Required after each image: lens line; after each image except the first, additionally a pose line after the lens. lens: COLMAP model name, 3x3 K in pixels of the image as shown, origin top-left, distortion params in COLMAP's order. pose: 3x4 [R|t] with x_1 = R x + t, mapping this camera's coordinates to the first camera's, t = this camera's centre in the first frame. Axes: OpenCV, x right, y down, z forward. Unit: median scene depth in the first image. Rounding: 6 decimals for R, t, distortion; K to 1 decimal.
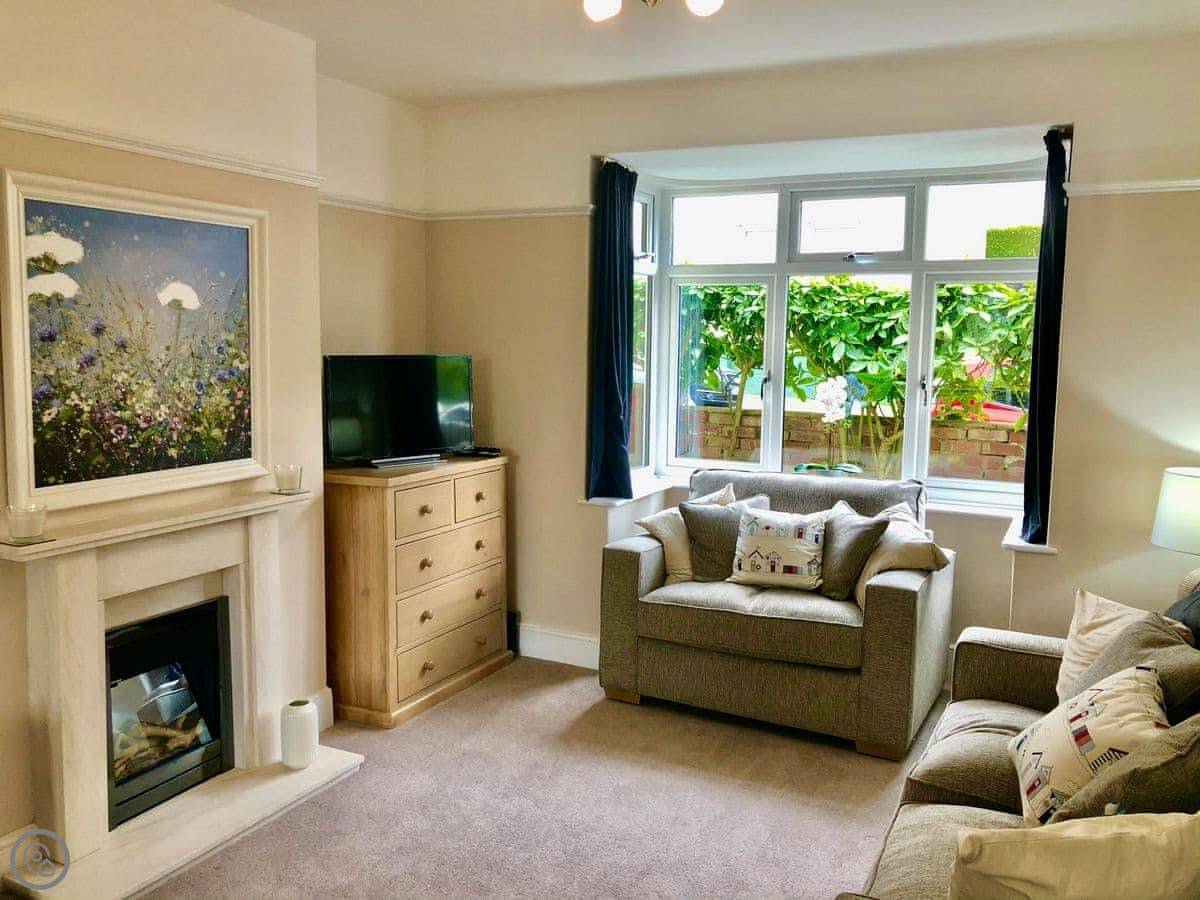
lens RADIAL K [[982.5, 0, 592.5], [0, 982.5, 437.9], [0, 0, 1]] dist [0.010897, 0.004315]
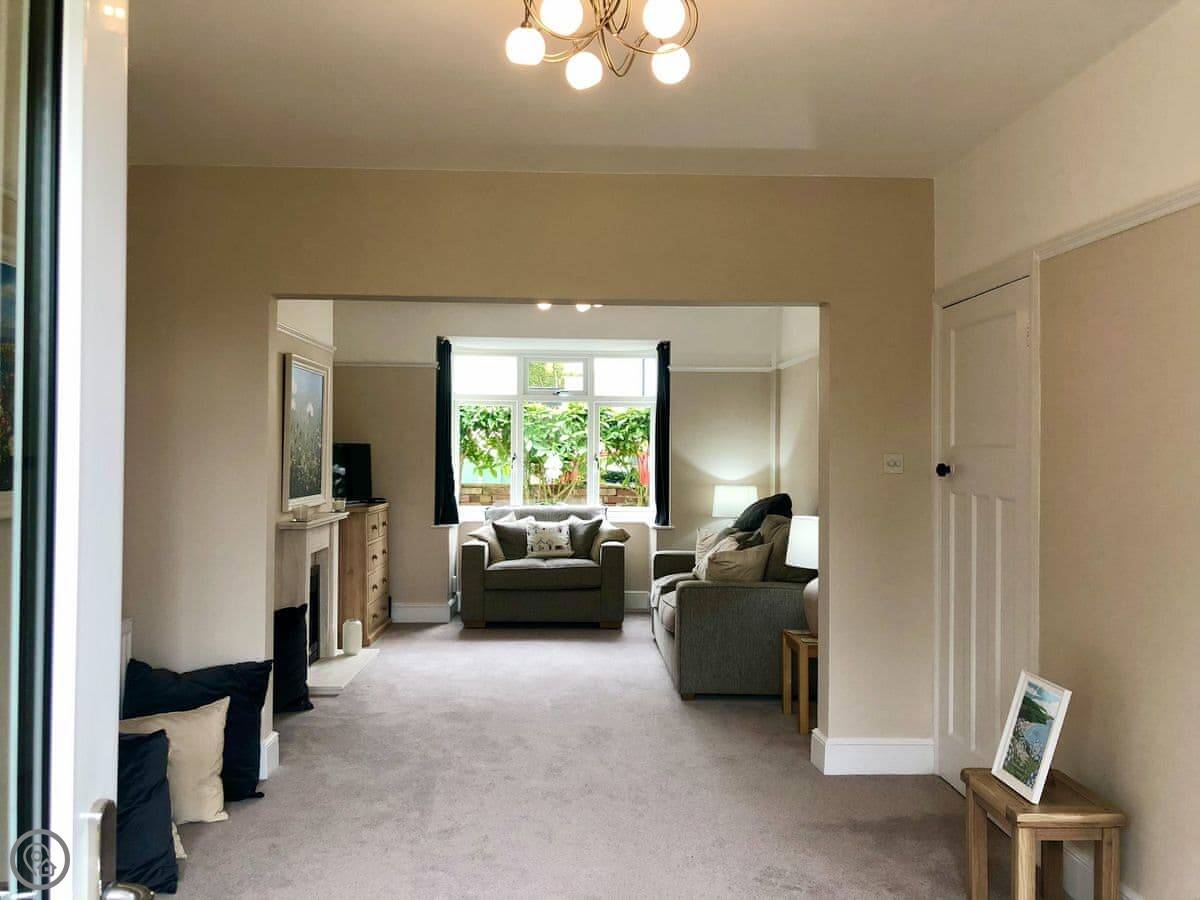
lens RADIAL K [[982.5, 0, 602.6], [0, 982.5, 451.5], [0, 0, 1]] dist [0.010897, 0.004315]
pose [[0.873798, -0.008578, 0.486213, -0.625793], [0.058972, 0.994334, -0.088441, 0.109319], [-0.482699, 0.105953, 0.869354, -0.729325]]
